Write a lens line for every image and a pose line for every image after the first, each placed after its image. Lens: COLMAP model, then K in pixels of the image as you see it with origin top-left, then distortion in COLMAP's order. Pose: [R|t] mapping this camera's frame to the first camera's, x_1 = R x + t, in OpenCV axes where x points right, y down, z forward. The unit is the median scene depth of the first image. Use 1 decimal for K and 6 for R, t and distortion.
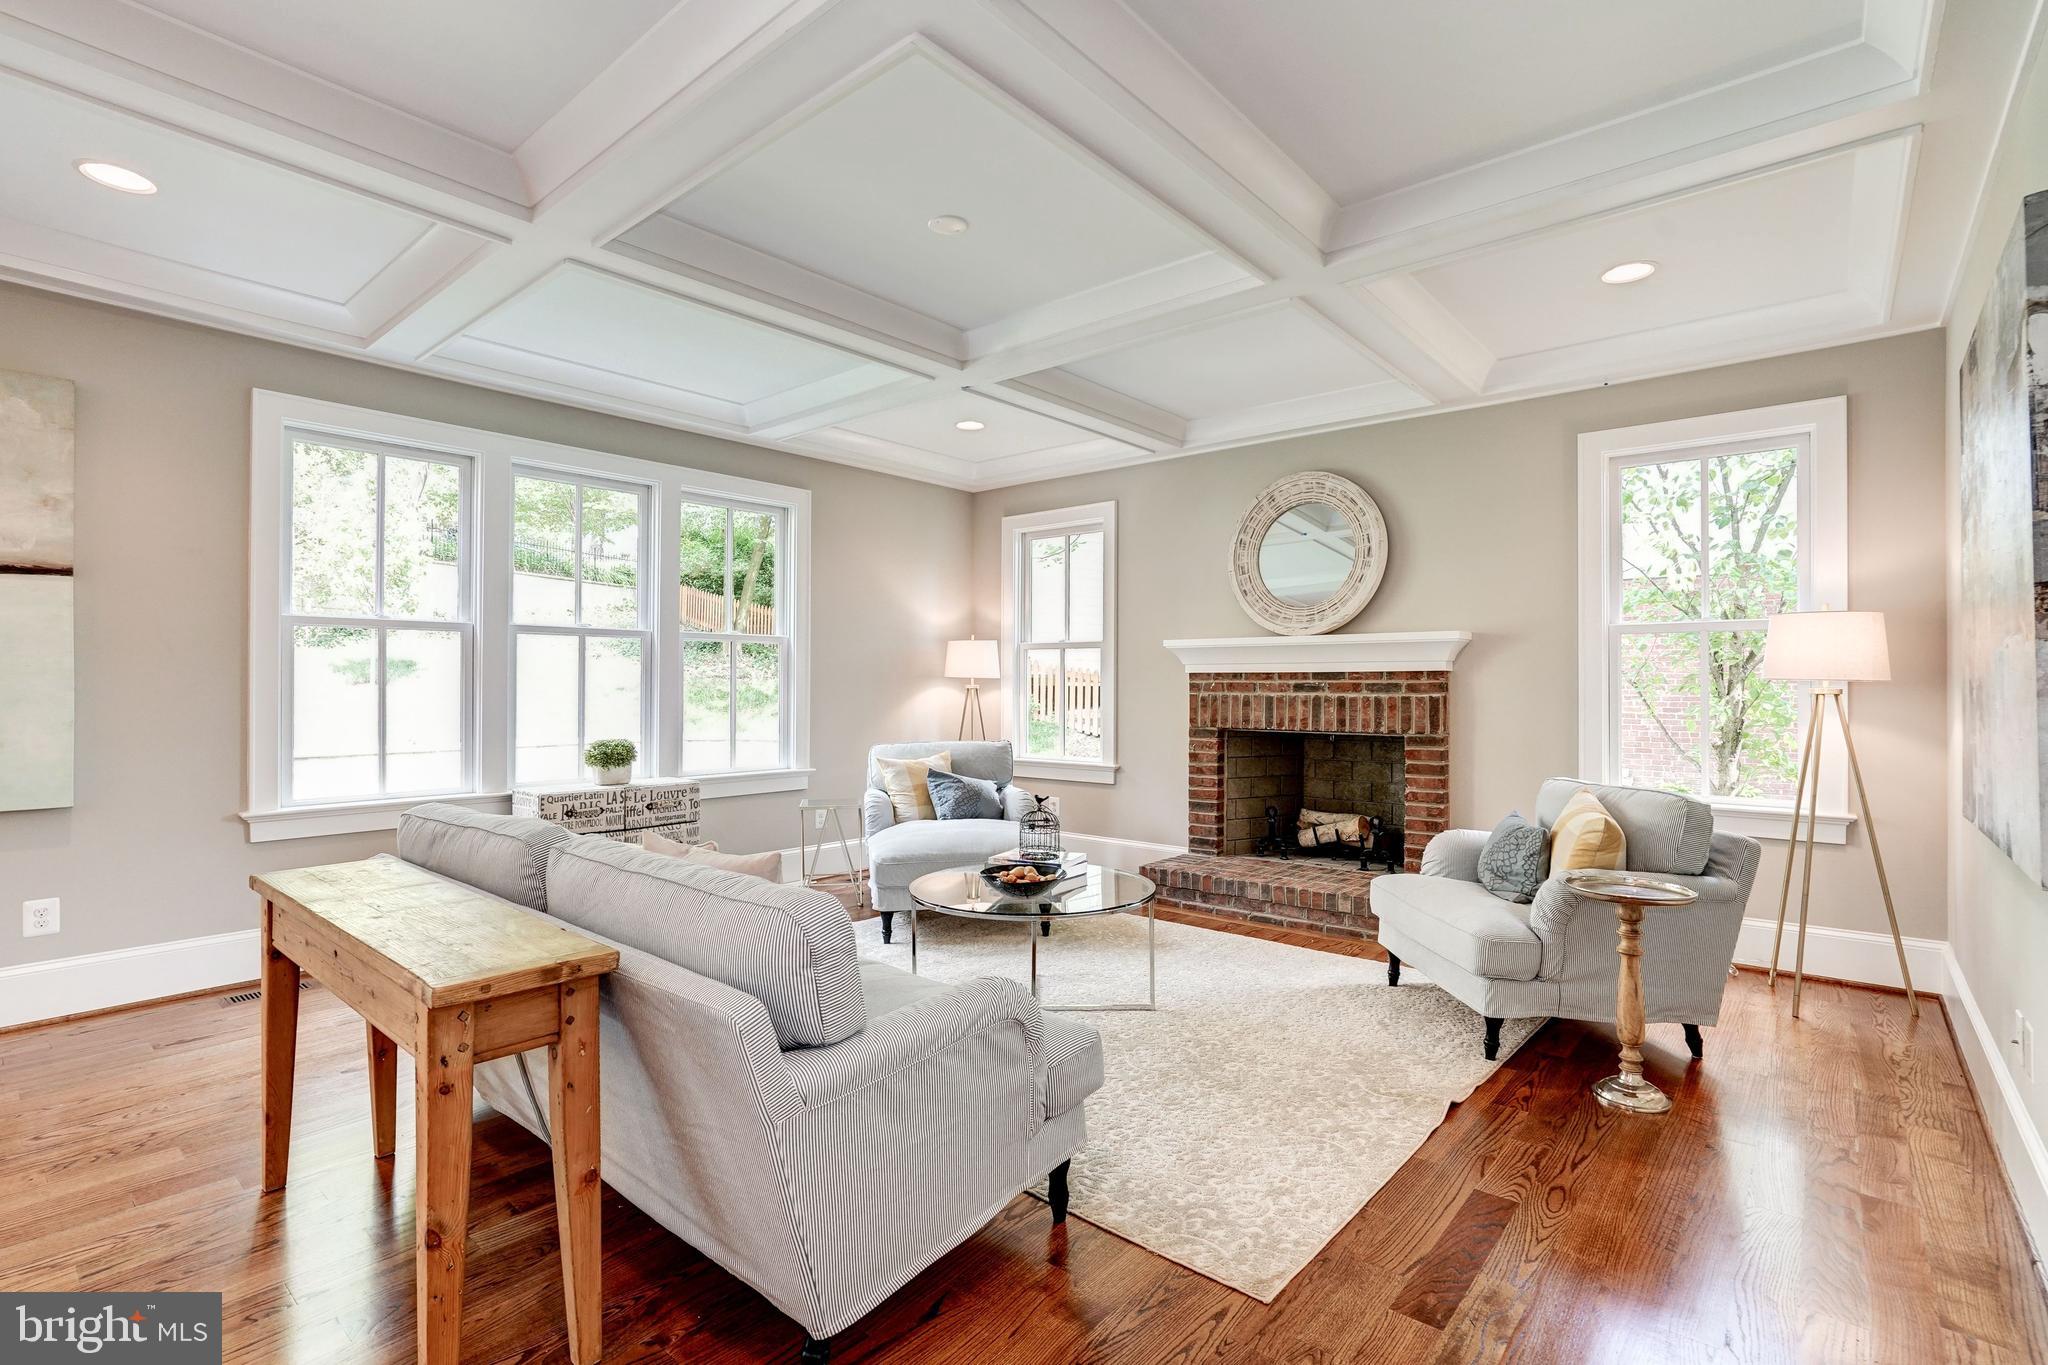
lens RADIAL K [[951.8, 0, 1039.9], [0, 951.8, 685.4], [0, 0, 1]] dist [-0.044432, 0.011611]
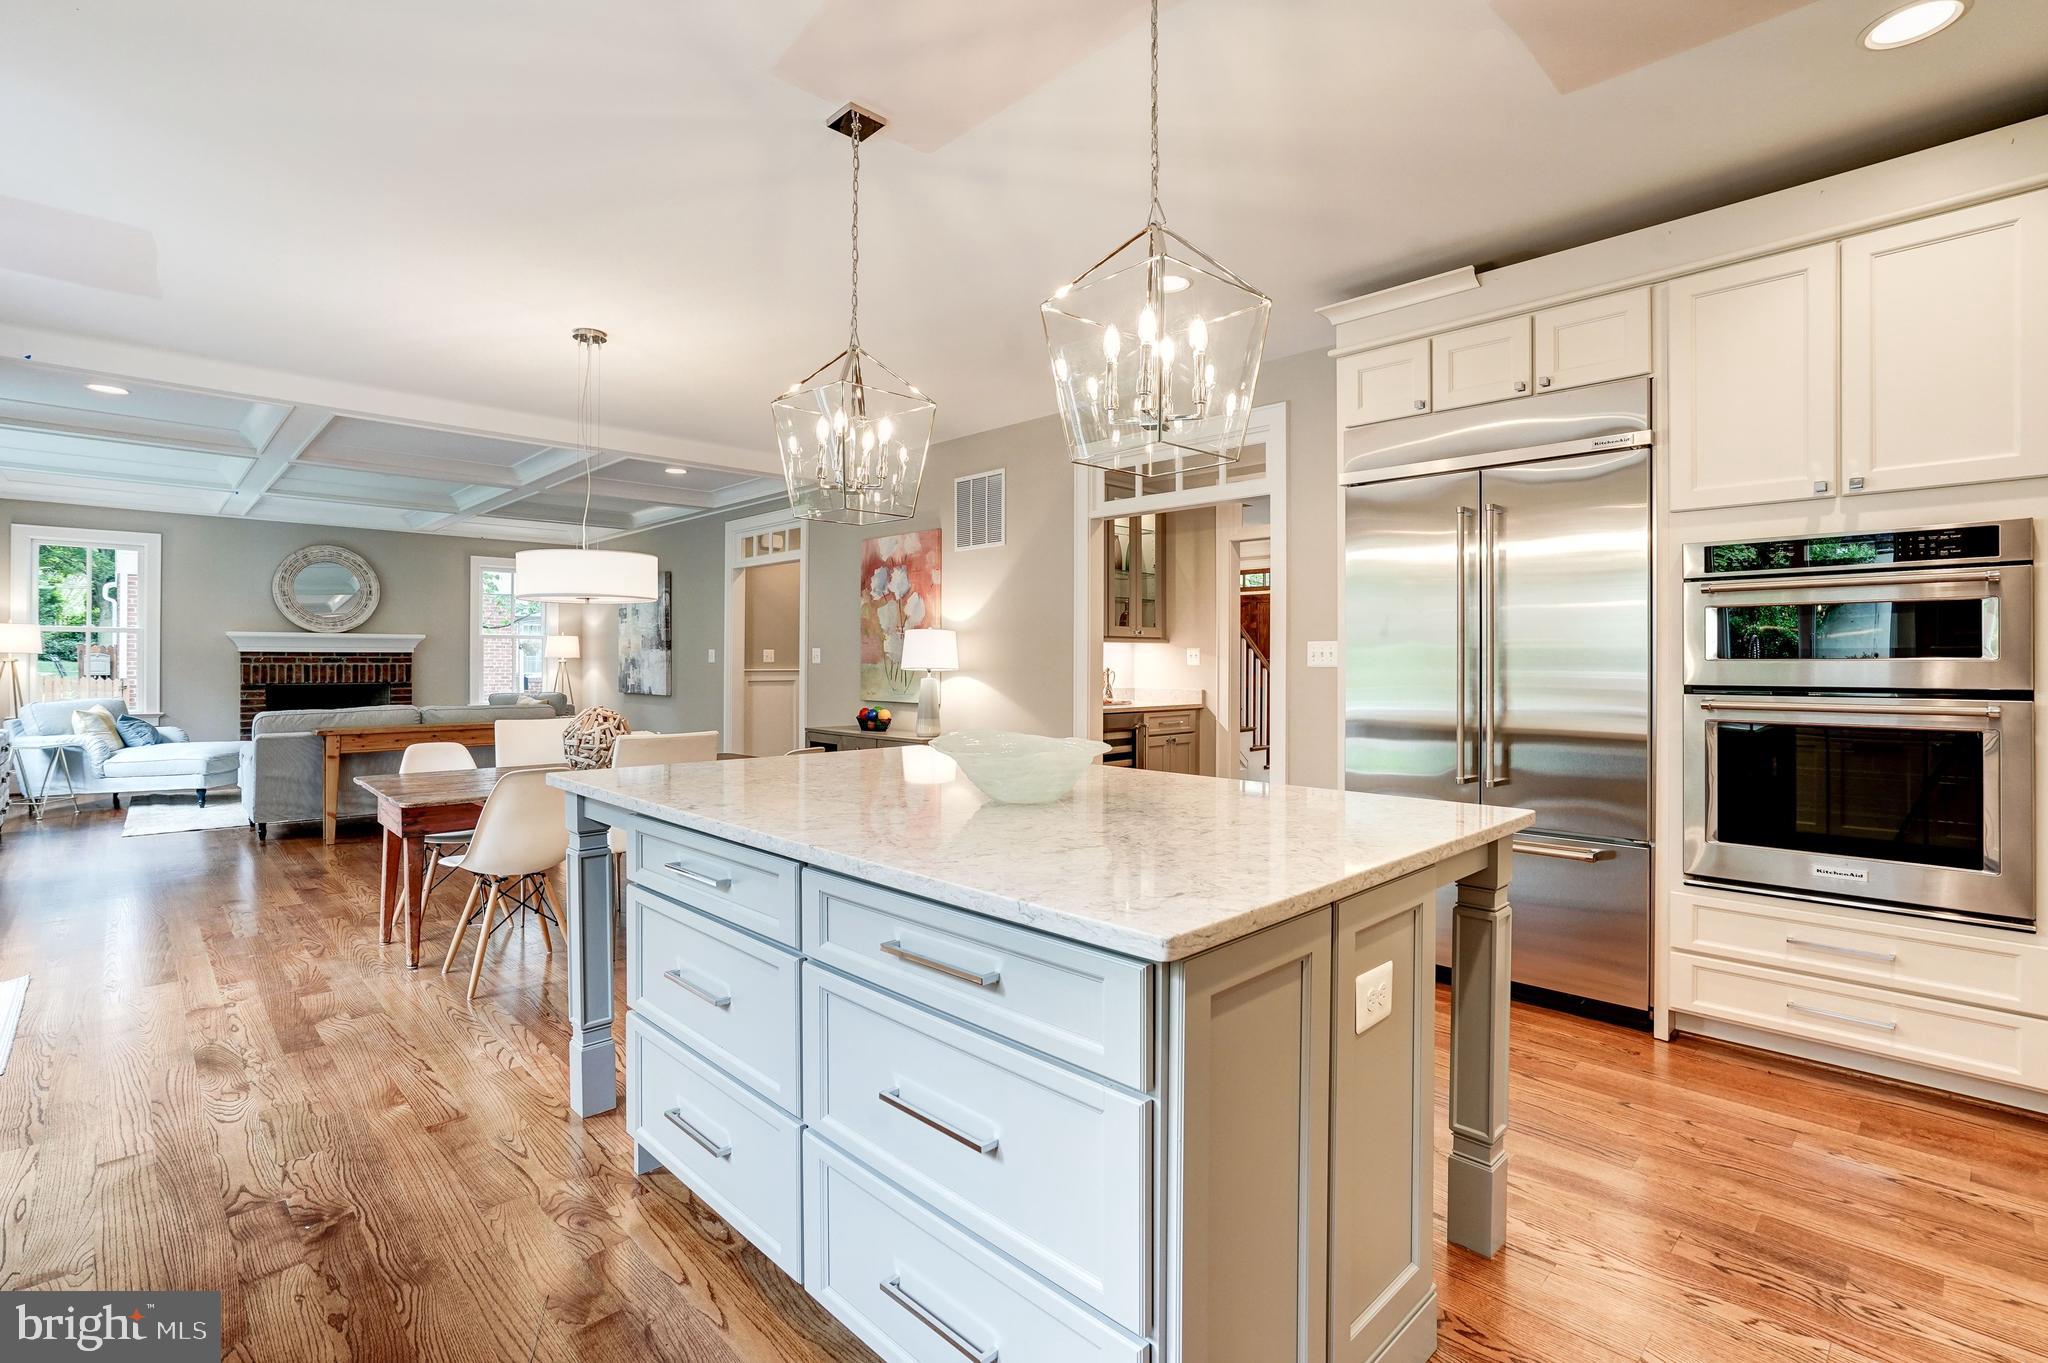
lens RADIAL K [[951.8, 0, 1030.1], [0, 951.8, 661.0], [0, 0, 1]] dist [-0.044432, 0.011611]
pose [[0.096920, -0.001679, 0.995291, -1.470125], [-0.000358, 0.999998, 0.001722, -0.000250], [-0.995292, -0.000523, 0.096919, -0.582125]]
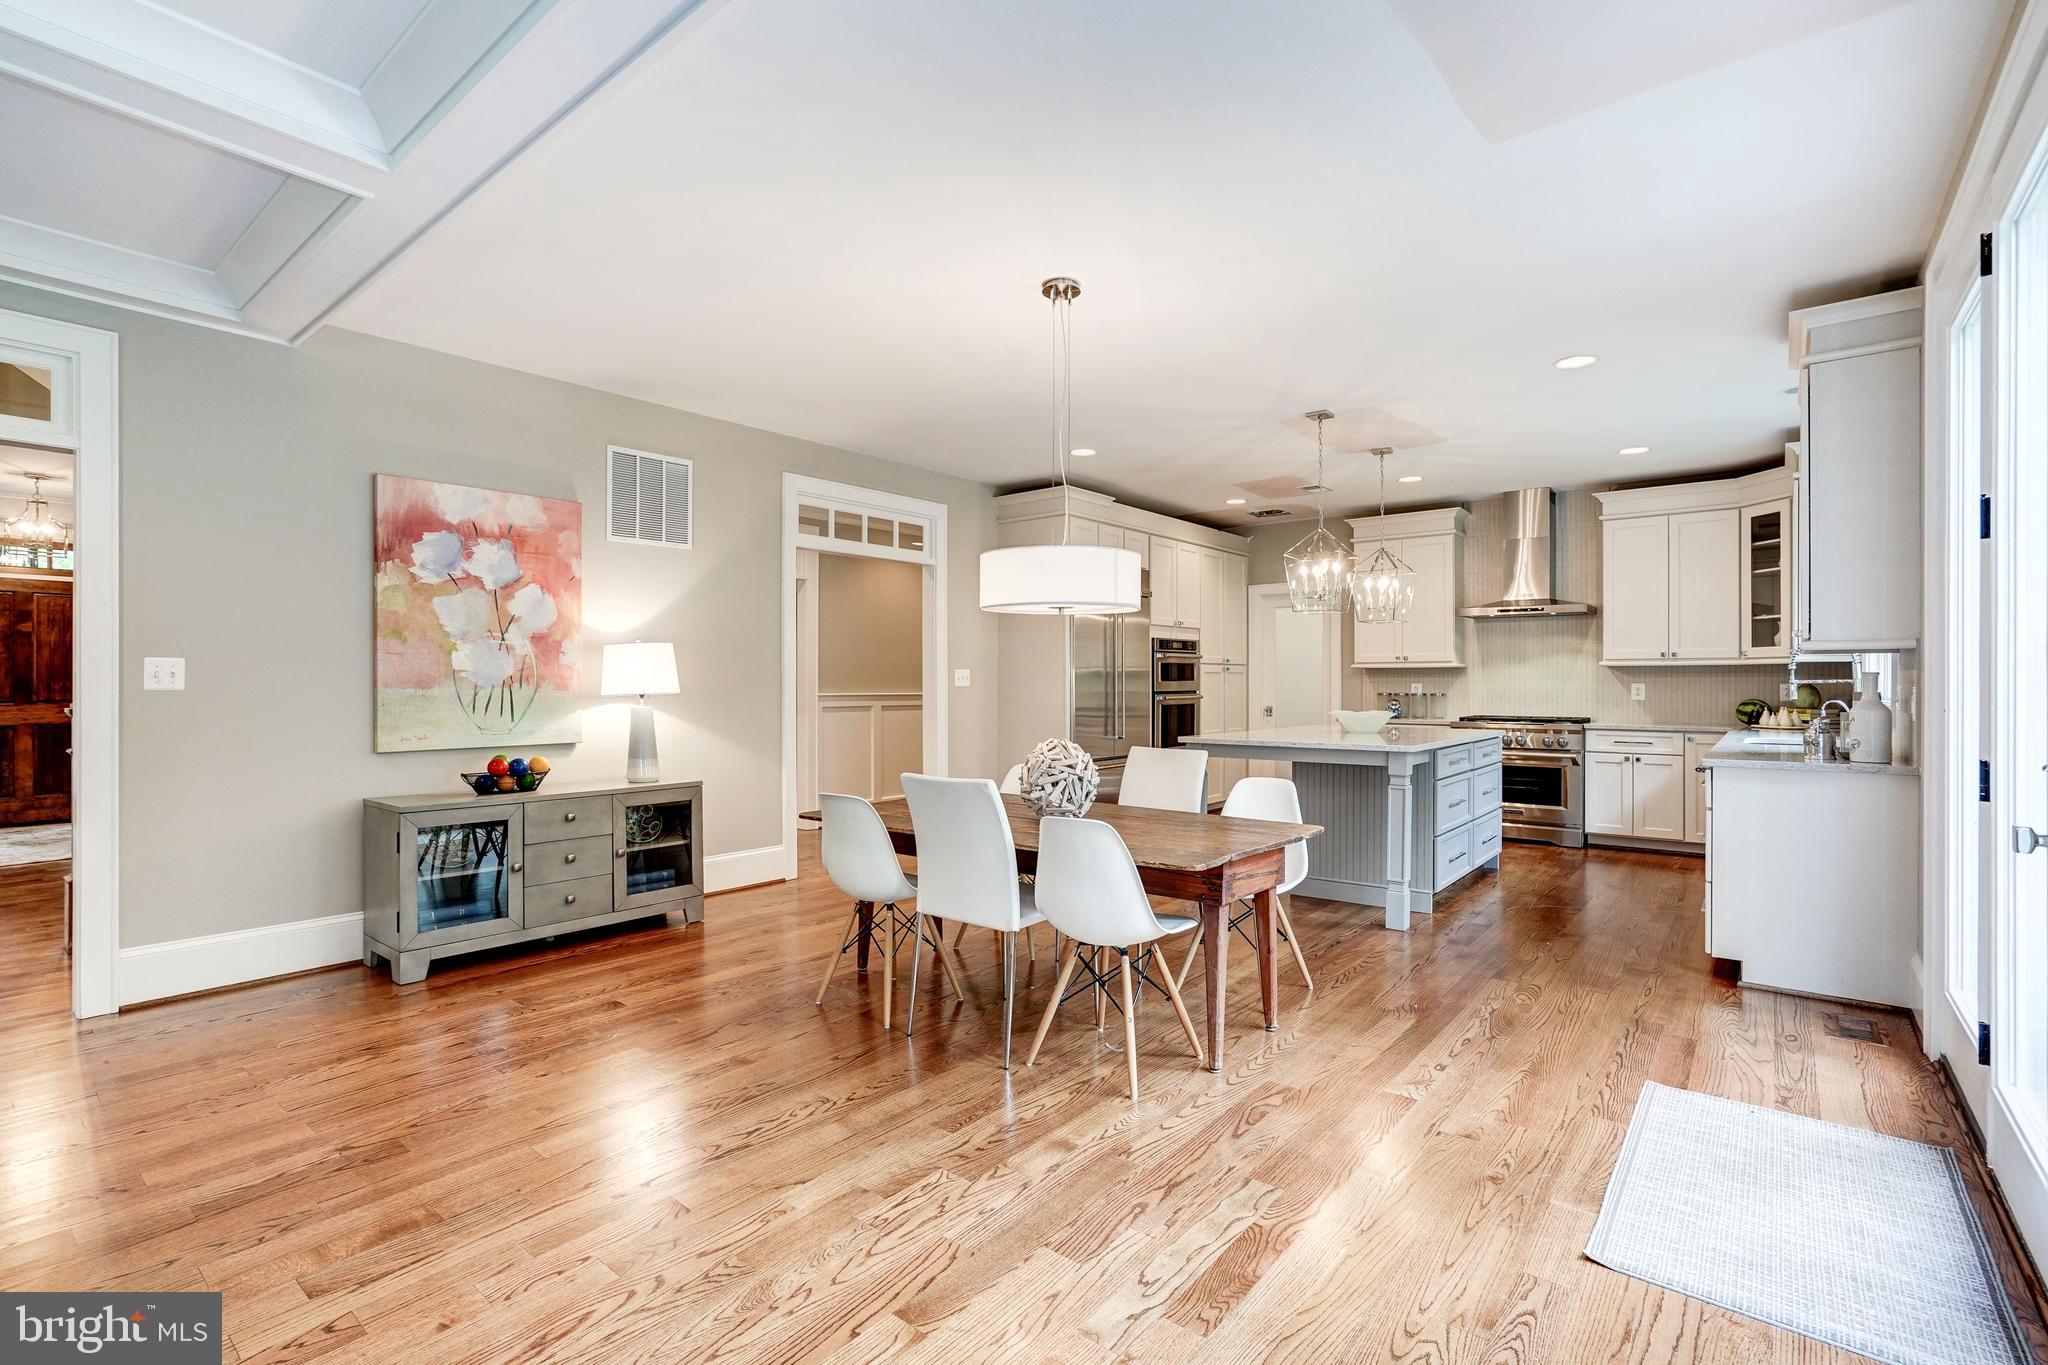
lens RADIAL K [[951.8, 0, 1021.4], [0, 951.8, 685.2], [0, 0, 1]] dist [-0.044432, 0.011611]
pose [[-0.999657, -0.001032, -0.026158, -0.604792], [-0.001150, 0.999989, 0.004502, -0.001582], [0.026153, 0.004531, -0.999648, 0.615969]]
